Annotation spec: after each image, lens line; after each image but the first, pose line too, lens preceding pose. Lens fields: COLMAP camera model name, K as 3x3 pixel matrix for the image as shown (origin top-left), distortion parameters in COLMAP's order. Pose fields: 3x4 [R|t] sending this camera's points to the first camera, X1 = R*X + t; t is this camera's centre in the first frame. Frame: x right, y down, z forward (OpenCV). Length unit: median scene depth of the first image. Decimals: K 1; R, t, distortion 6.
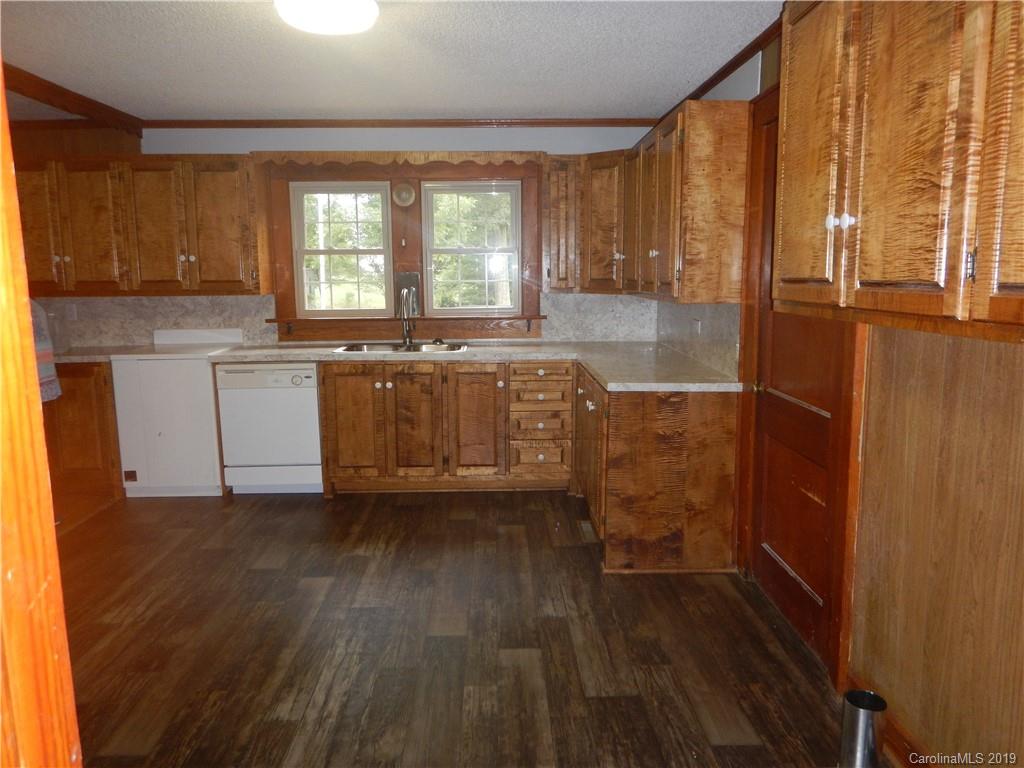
lens RADIAL K [[734.5, 0, 512.0], [0, 734.5, 384.0], [0, 0, 1]] dist [-0.024374, 0.000062]
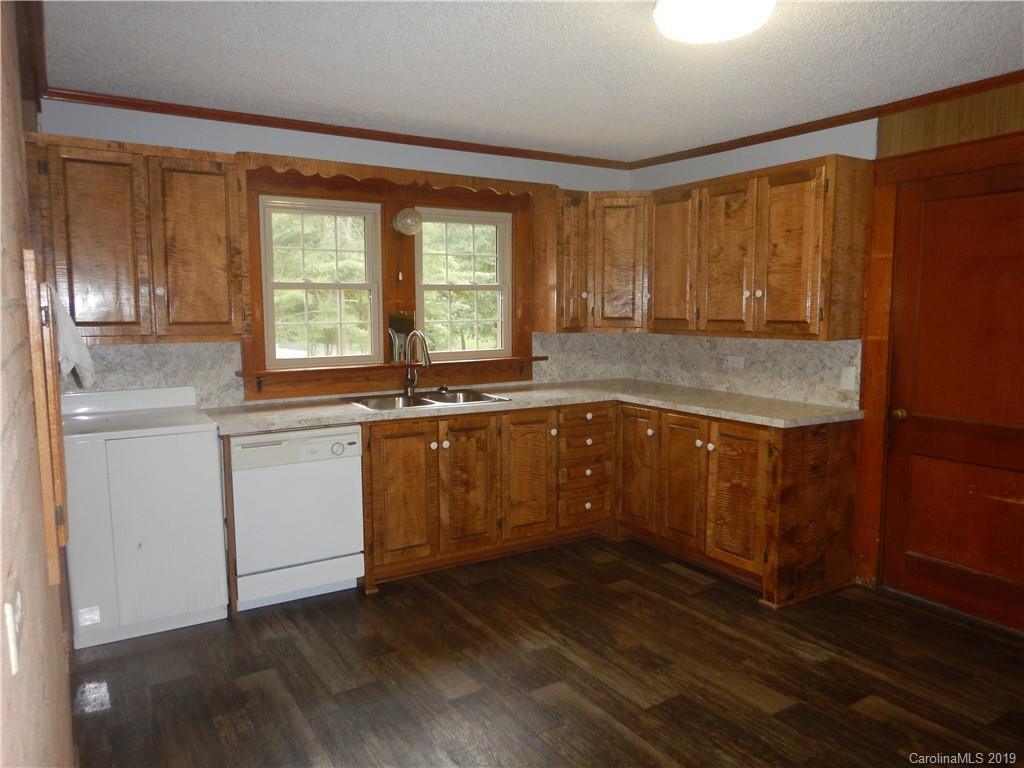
lens RADIAL K [[736.7, 0, 512.0], [0, 736.7, 384.0], [0, 0, 1]] dist [-0.008488, -0.001634]
pose [[0.862051, -0.050581, 0.504291, -0.515929], [0.074824, 0.996806, -0.027925, -0.037359], [-0.501268, 0.061806, 0.863082, 0.221658]]
